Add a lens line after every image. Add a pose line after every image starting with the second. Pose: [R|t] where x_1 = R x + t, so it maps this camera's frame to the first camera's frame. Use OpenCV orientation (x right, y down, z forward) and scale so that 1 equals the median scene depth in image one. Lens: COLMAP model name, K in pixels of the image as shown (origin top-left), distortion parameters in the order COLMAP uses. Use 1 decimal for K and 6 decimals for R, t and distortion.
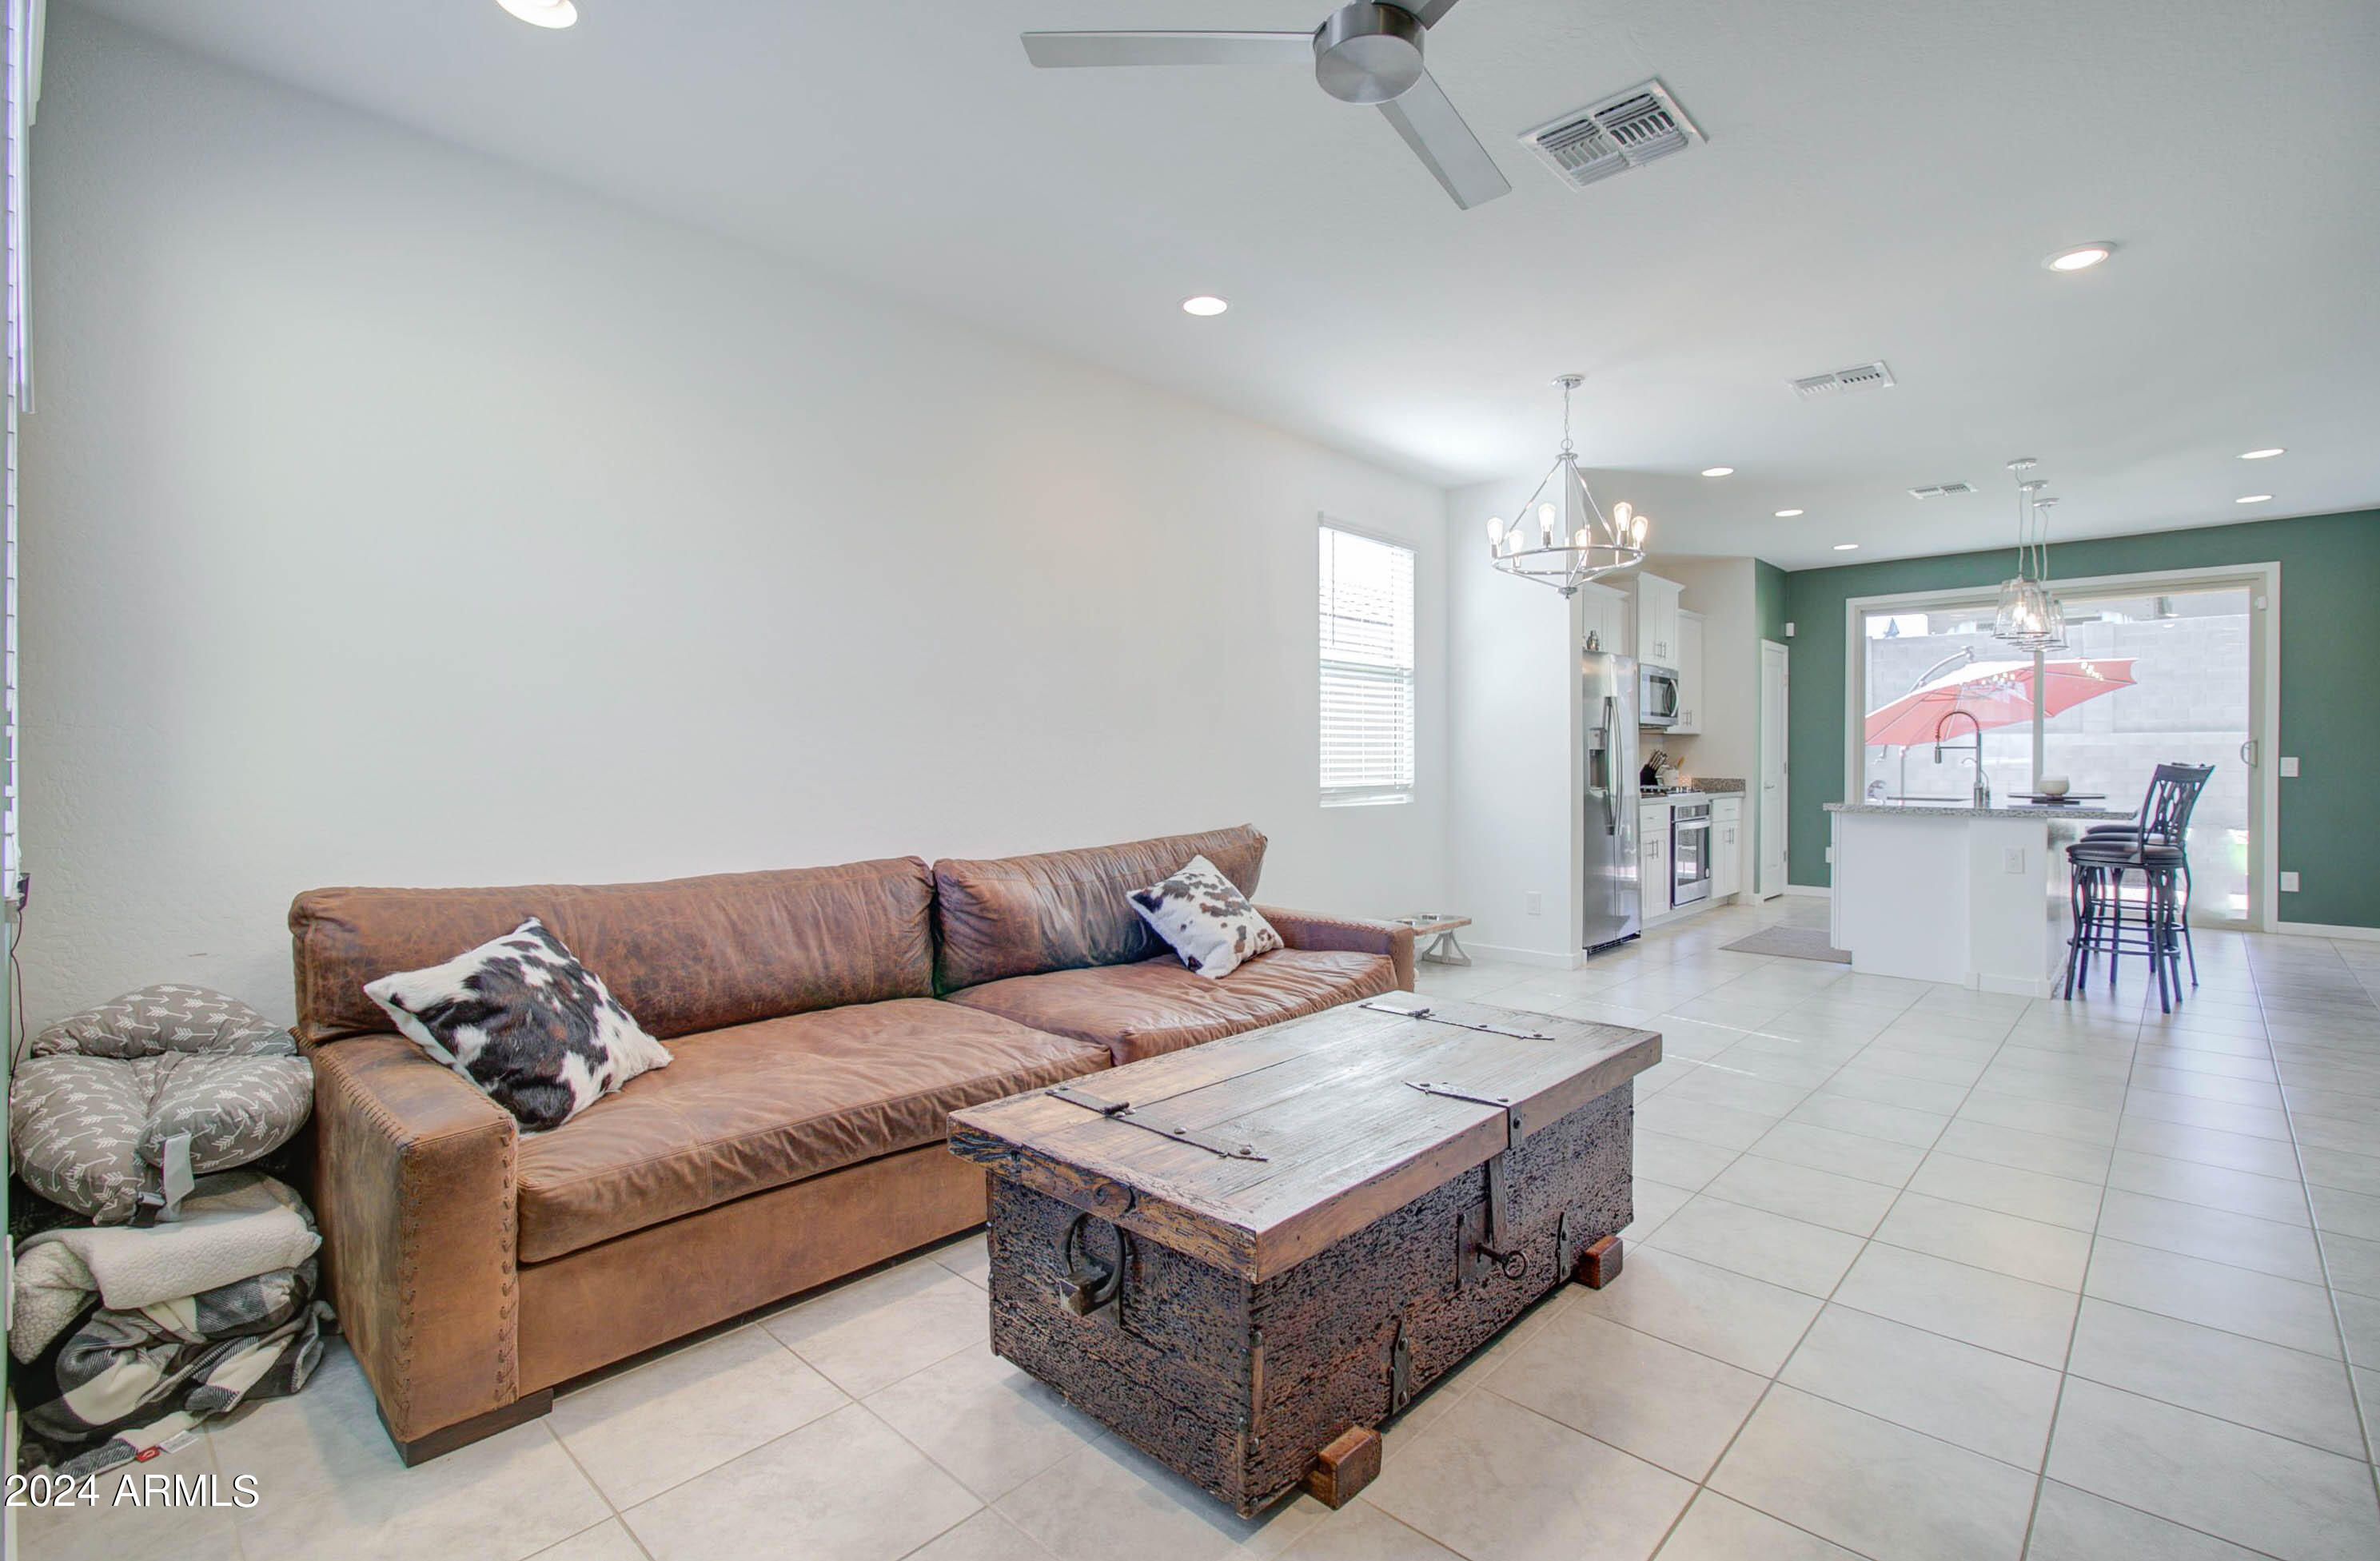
lens RADIAL K [[1081.0, 0, 1191.6], [0, 1081.0, 769.6], [0, 0, 1]] dist [-0.001823, -0.000200]
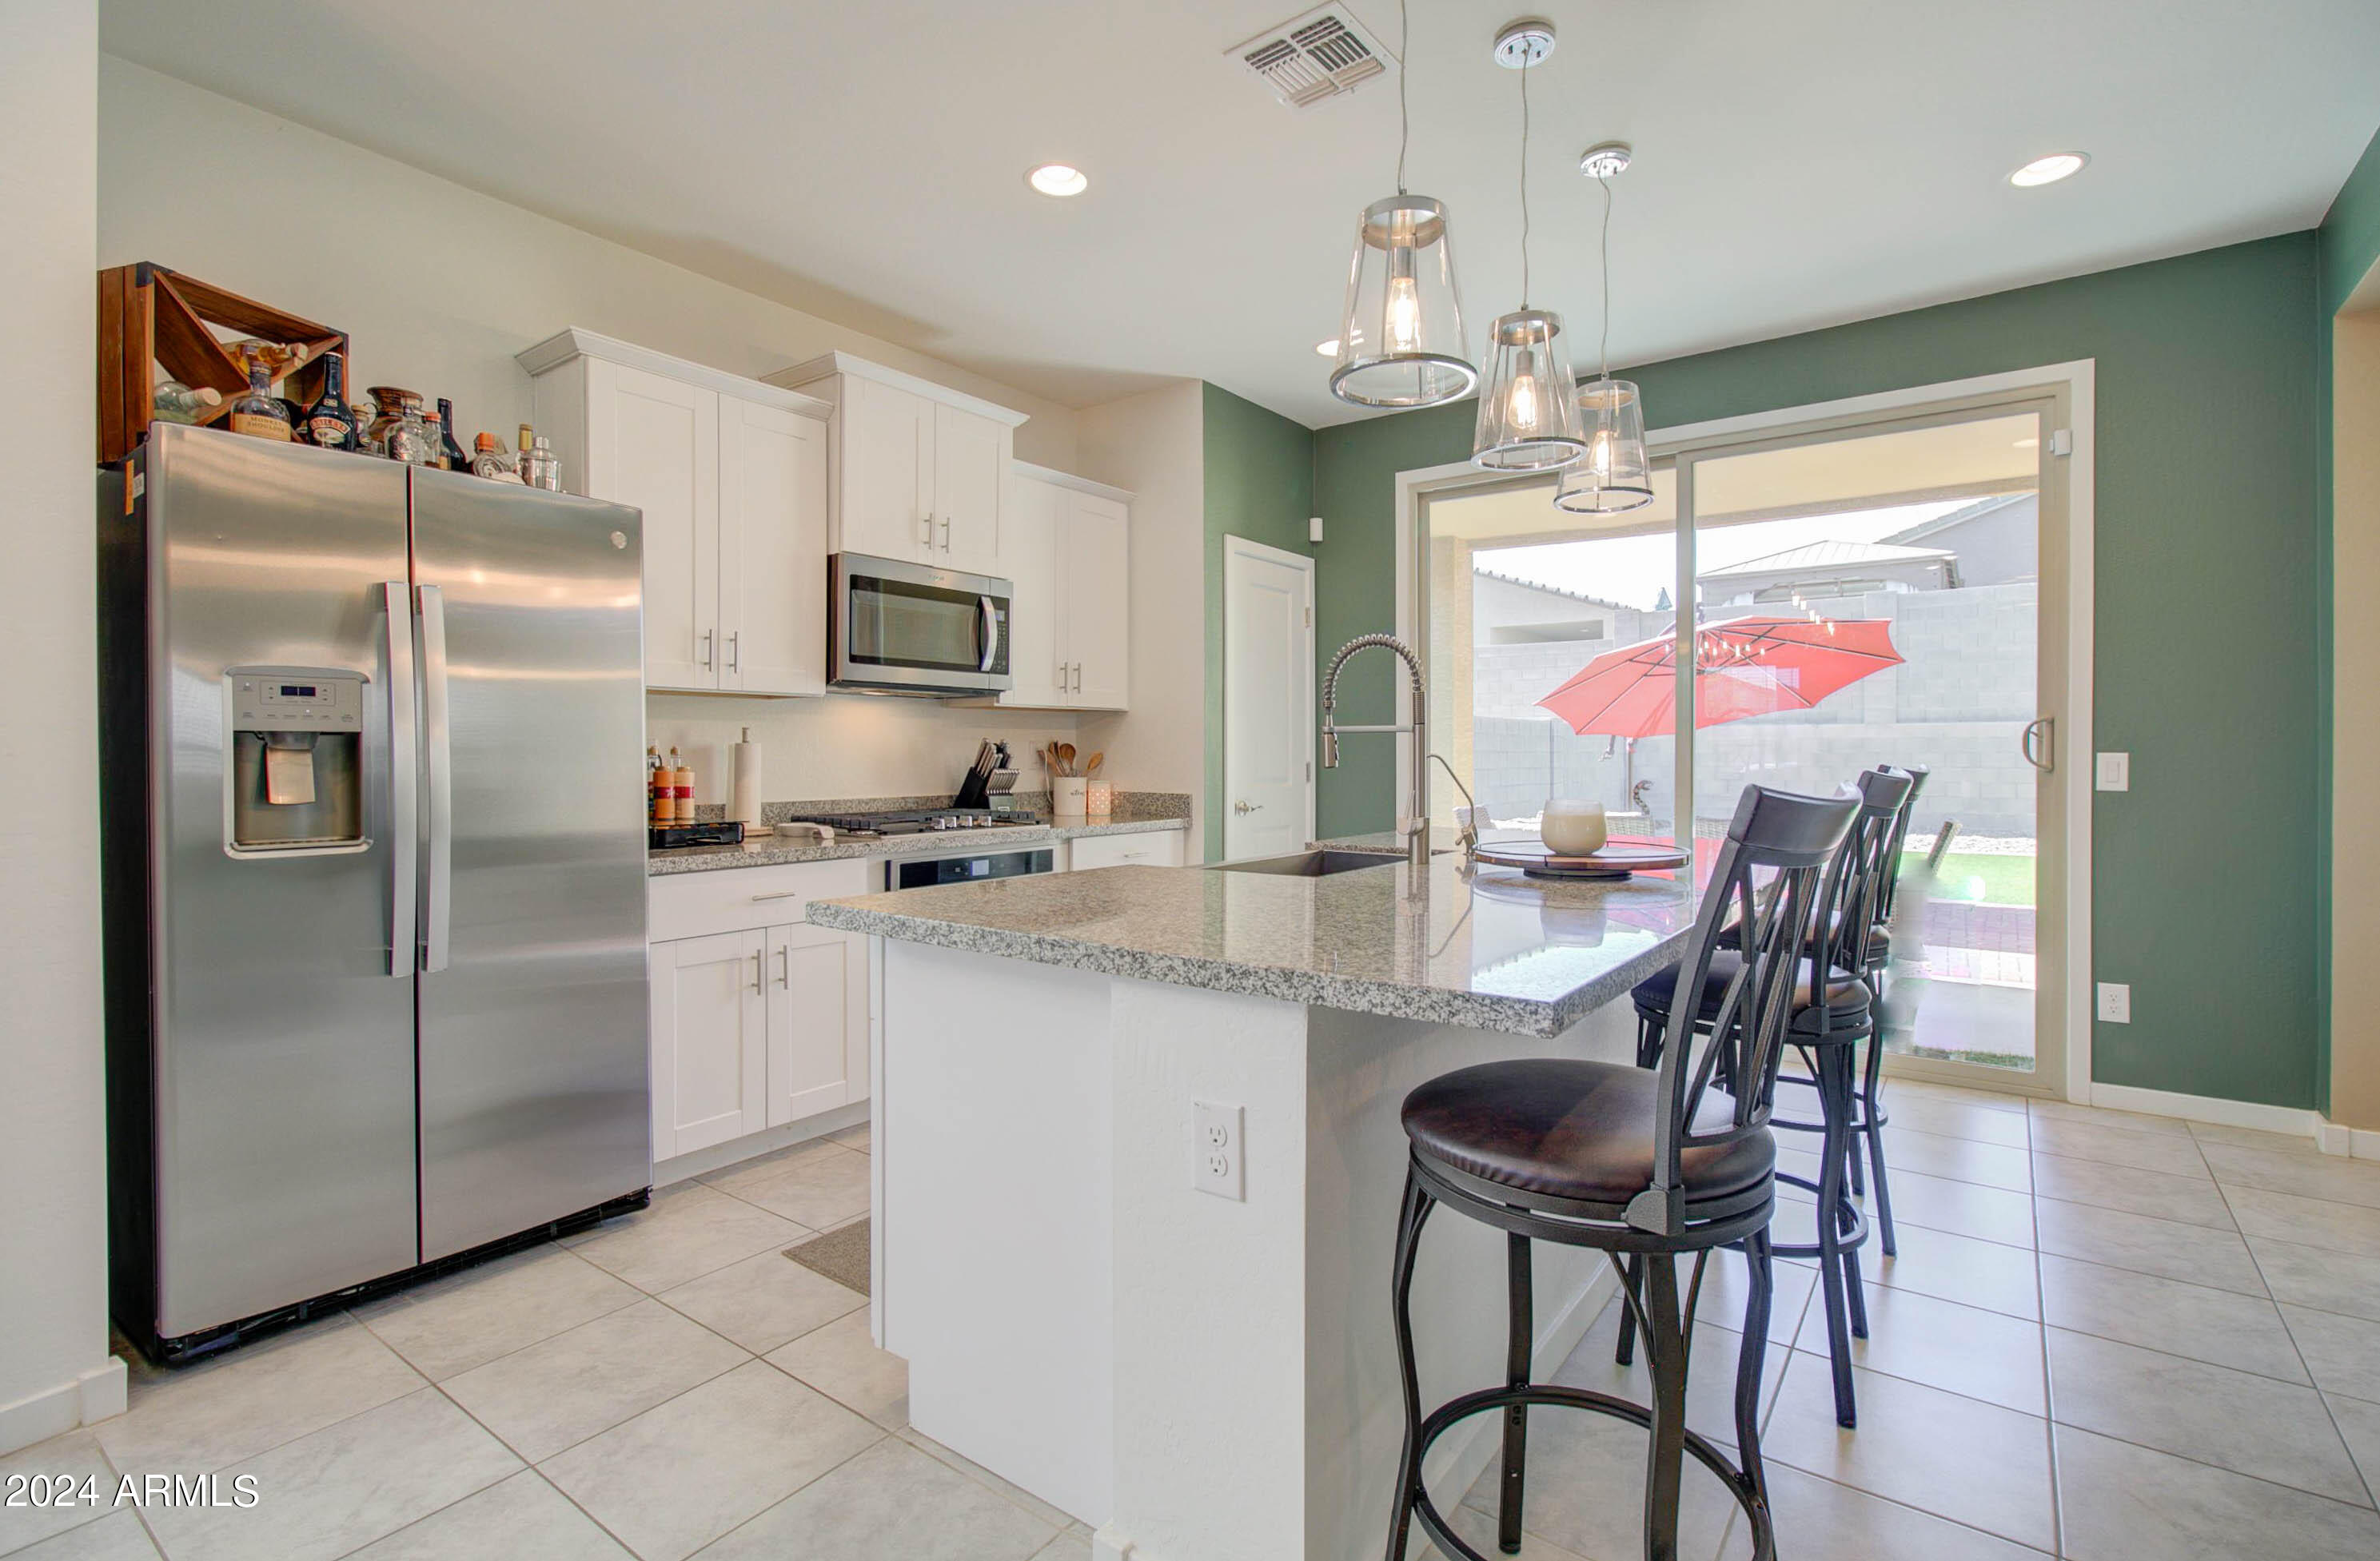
lens RADIAL K [[1090.8, 0, 1206.2], [0, 1090.8, 765.3], [0, 0, 1]] dist [-0.005836, 0.000646]
pose [[0.992462, -0.003527, 0.122504, 0.506746], [0.003399, 0.999993, 0.001254, -0.007106], [-0.122508, -0.000829, 0.992467, 0.518260]]
